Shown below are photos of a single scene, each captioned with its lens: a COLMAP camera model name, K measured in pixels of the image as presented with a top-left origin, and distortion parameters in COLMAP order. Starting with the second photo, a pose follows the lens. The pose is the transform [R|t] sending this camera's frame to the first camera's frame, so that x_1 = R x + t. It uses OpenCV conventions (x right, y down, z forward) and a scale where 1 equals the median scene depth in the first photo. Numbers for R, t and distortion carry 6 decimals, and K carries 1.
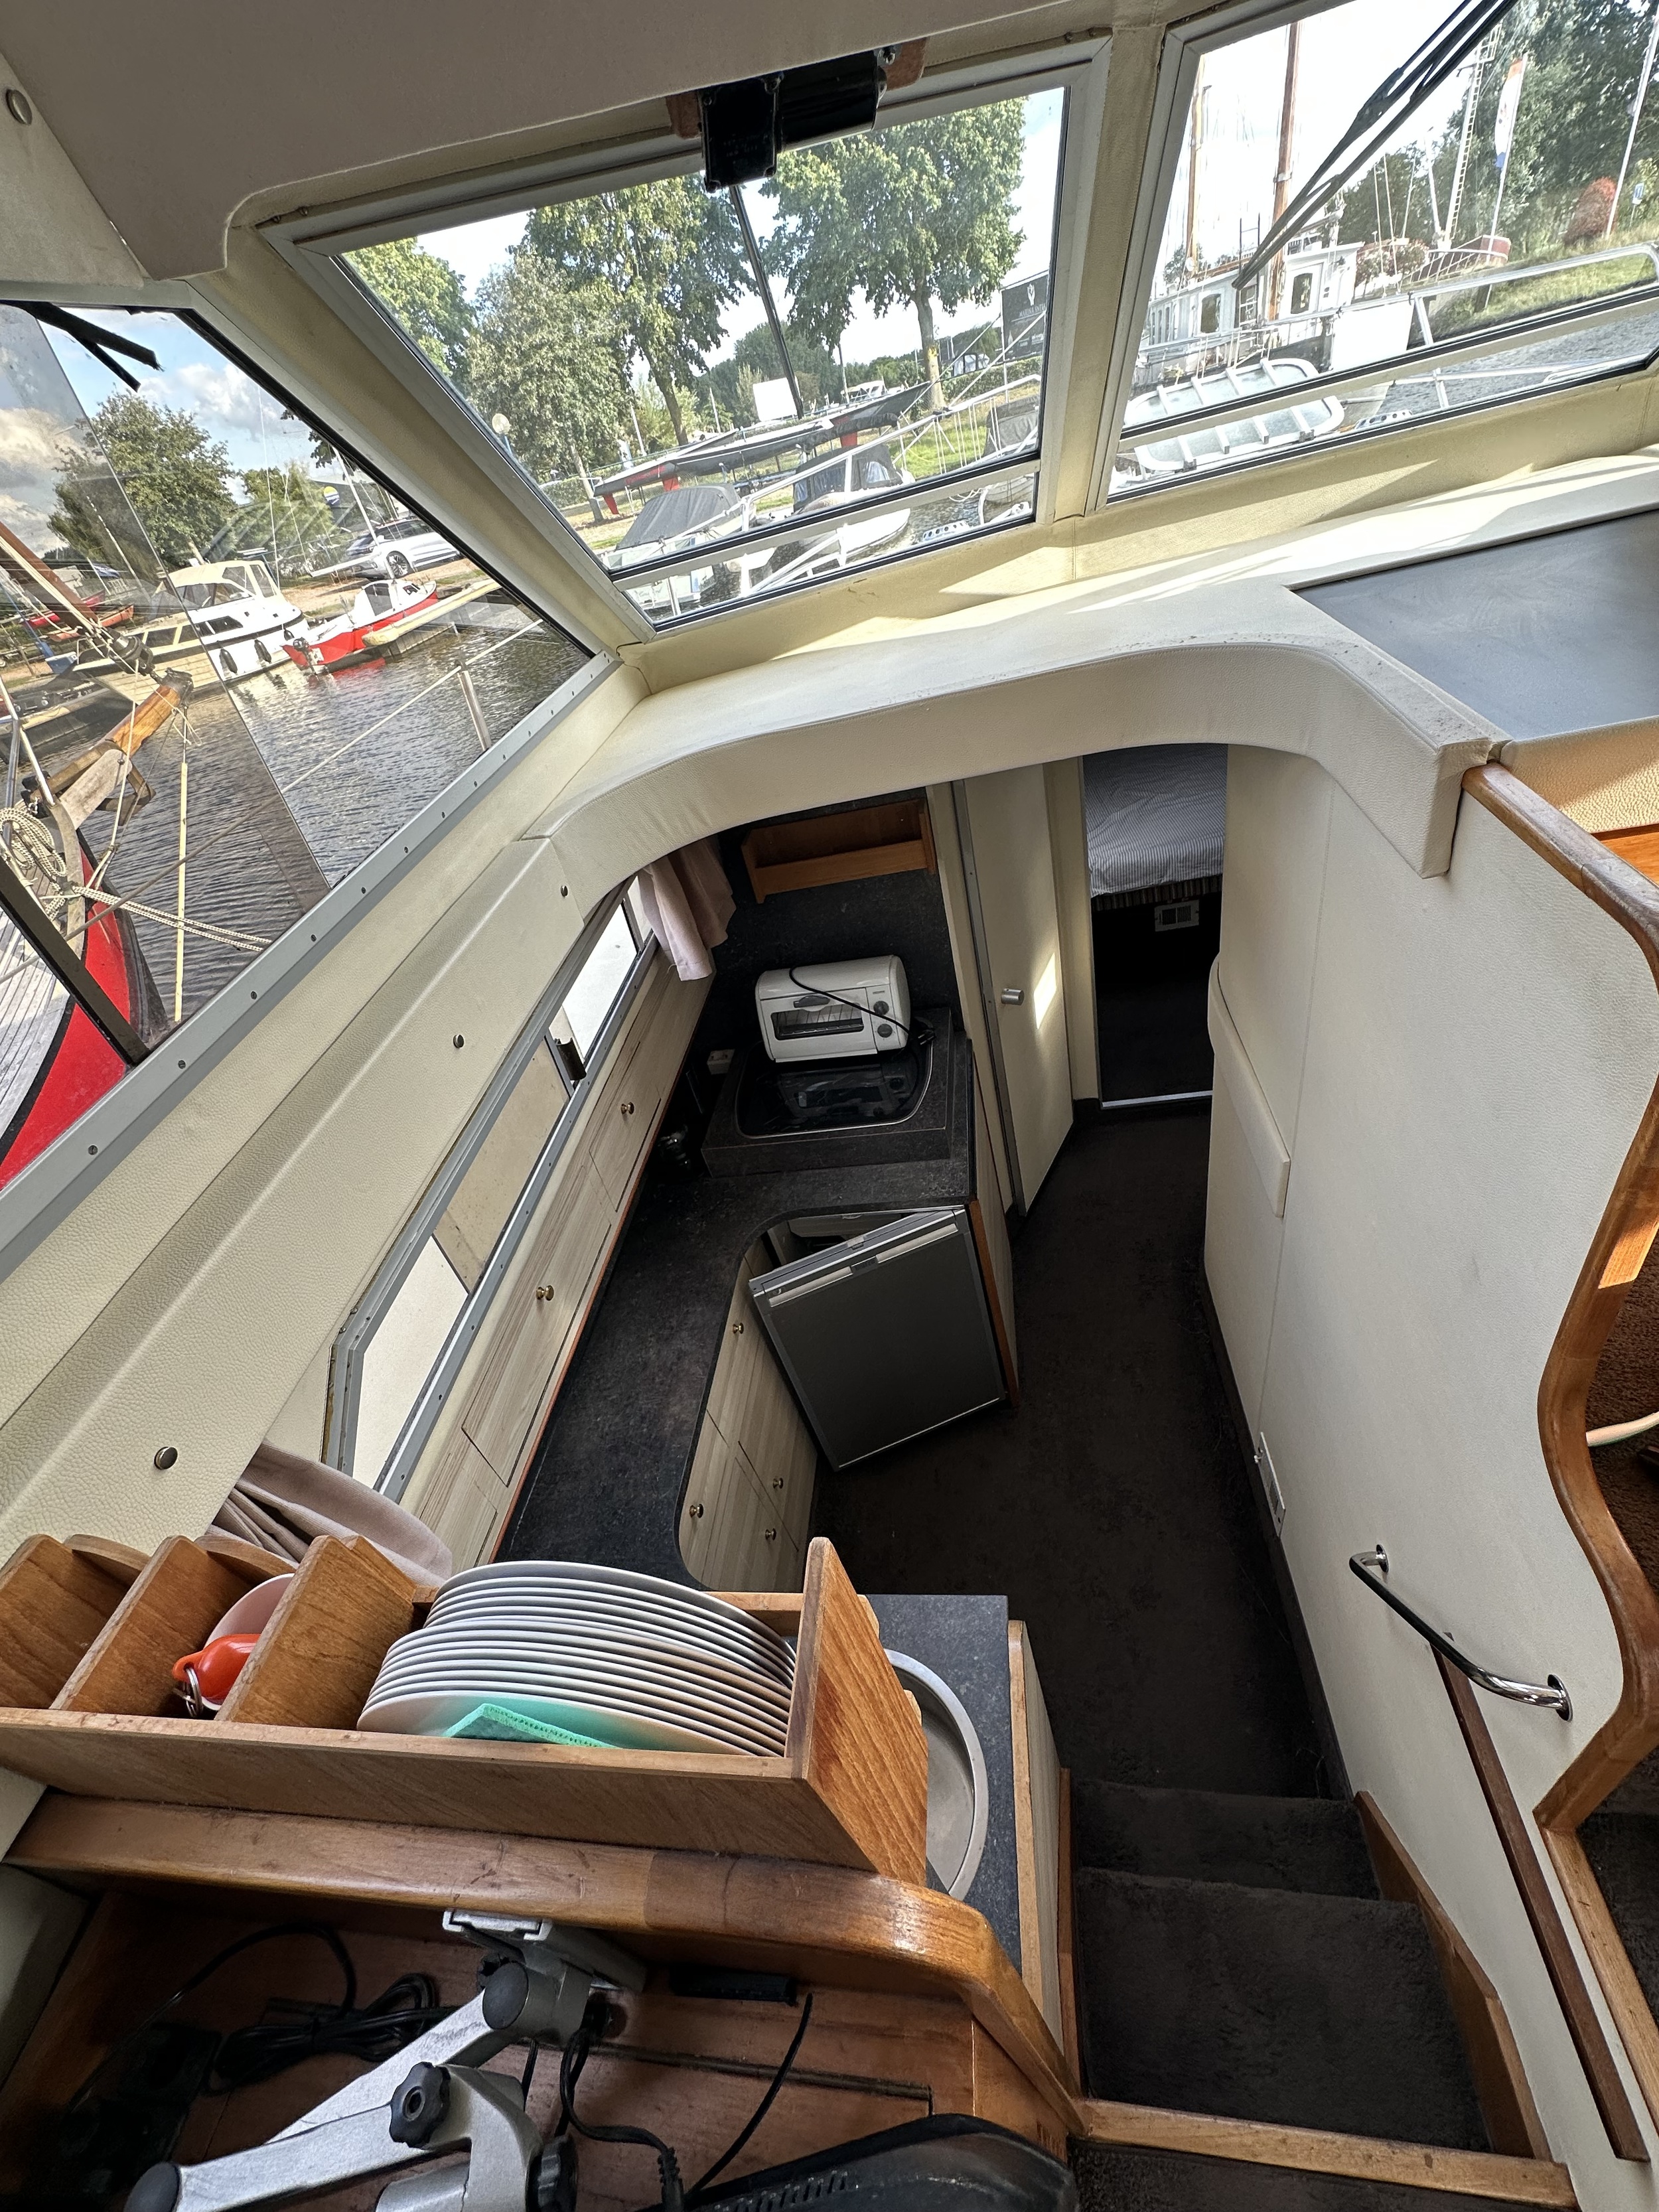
lens RADIAL K [[891.2, 0, 844.0], [0, 891.2, 1100.6], [0, 0, 1]] dist [0.001177, 0.000111]
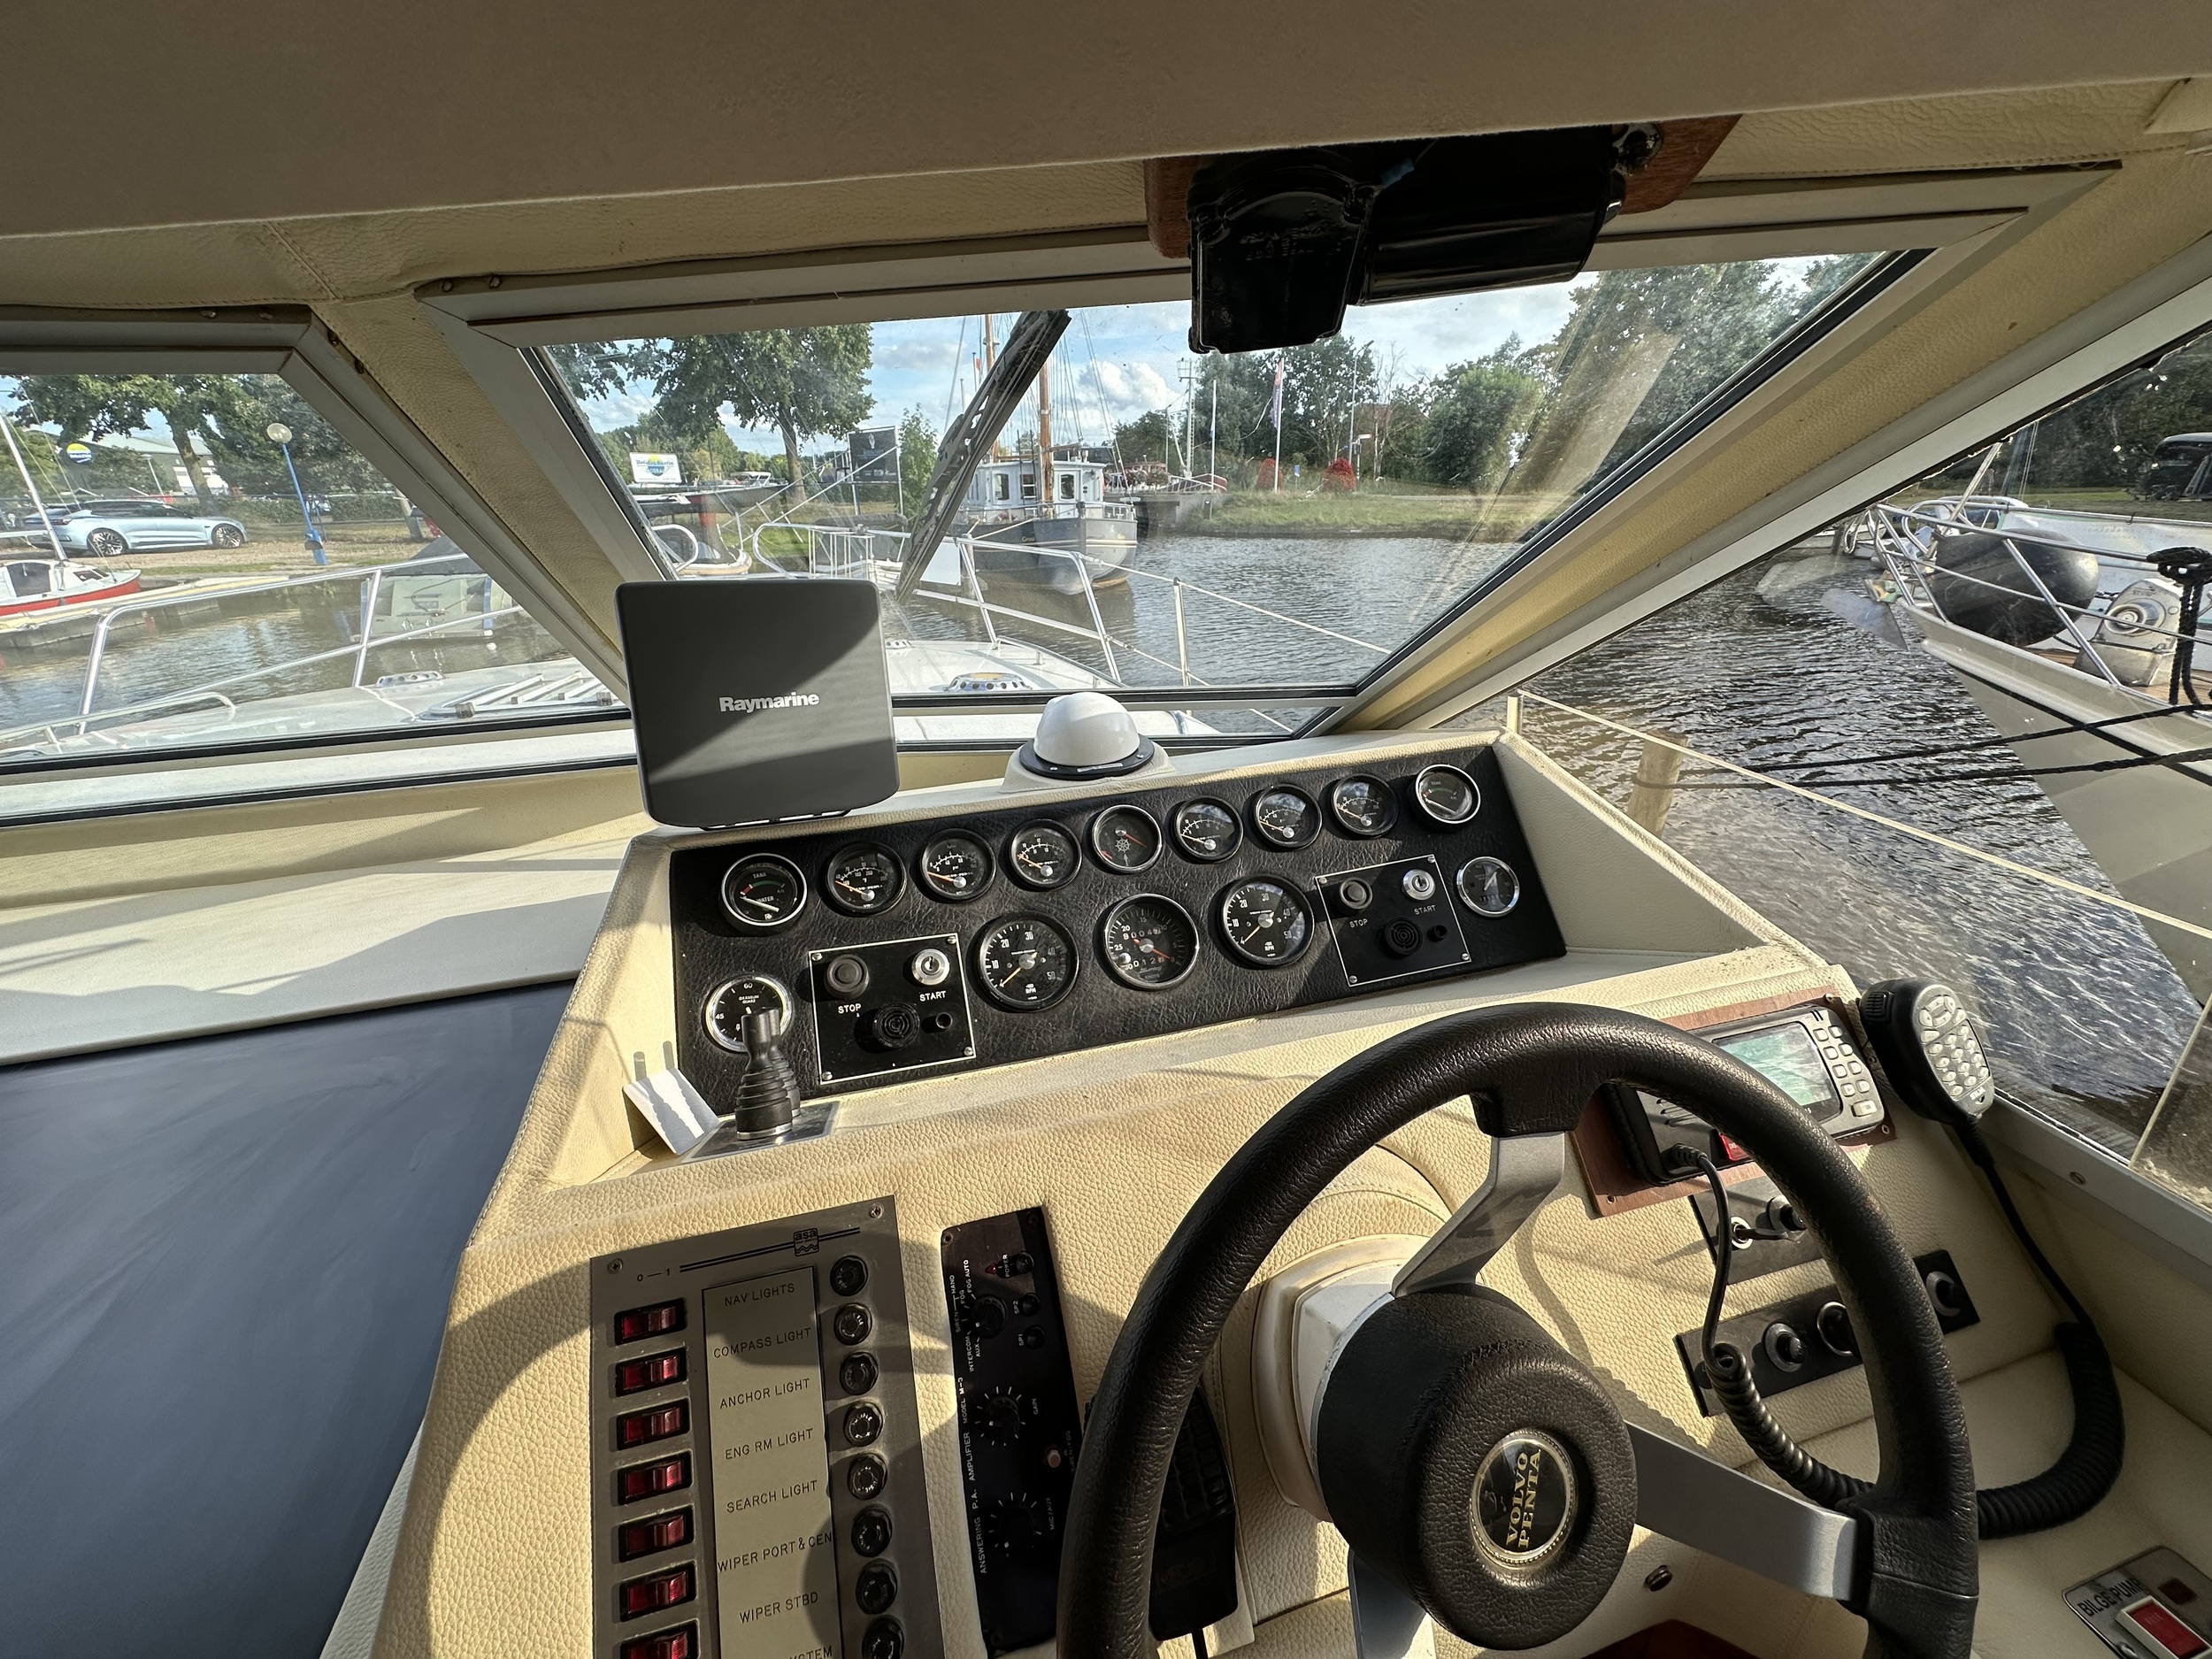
lens RADIAL K [[853.6, 0, 1112.9], [0, 853.6, 847.1], [0, 0, 1]] dist [0.003962, 0.000094]
pose [[0.914627, 0.026384, 0.403436, 0.611889], [0.091787, 0.958262, -0.270757, -0.306102], [-0.393741, 0.284672, 0.874031, 0.081997]]
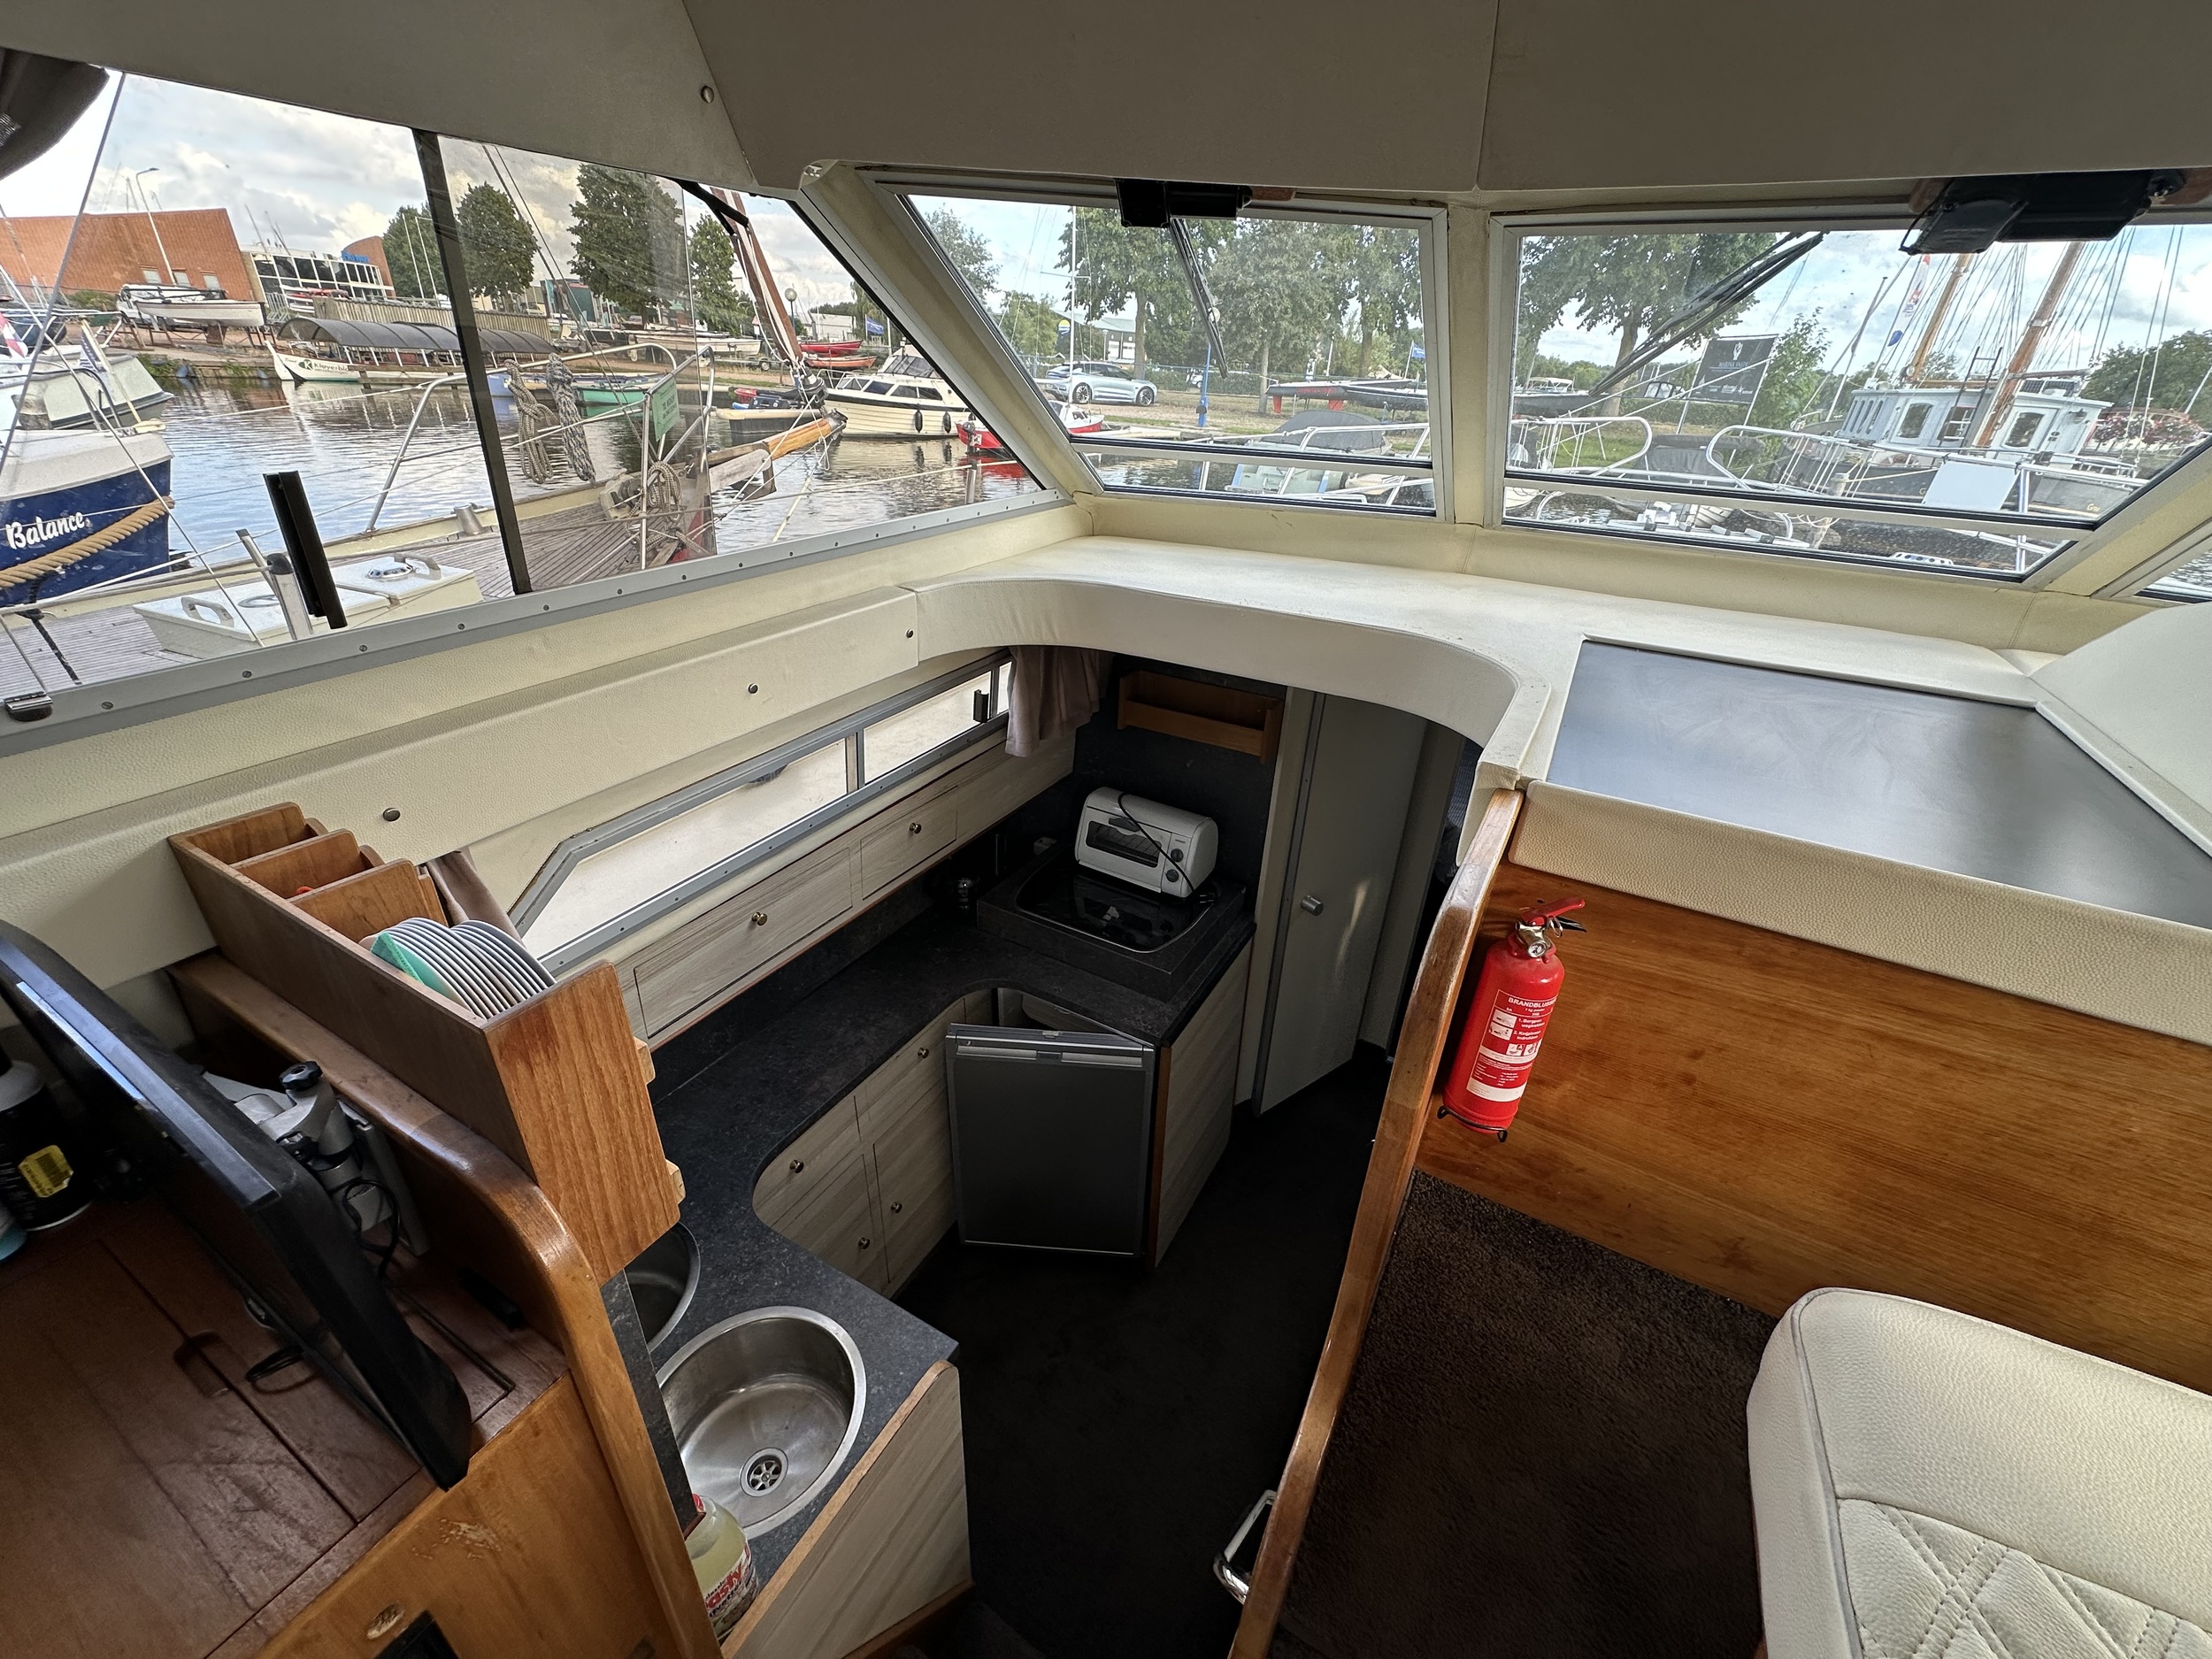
lens RADIAL K [[883.7, 0, 1107.7], [0, 883.7, 829.9], [0, 0, 1]] dist [0.001642, -0.000152]
pose [[0.885937, 0.406717, -0.222928, 0.189891], [-0.434782, 0.895632, -0.093848, 0.007674], [0.161492, 0.180068, 0.970307, -0.078807]]
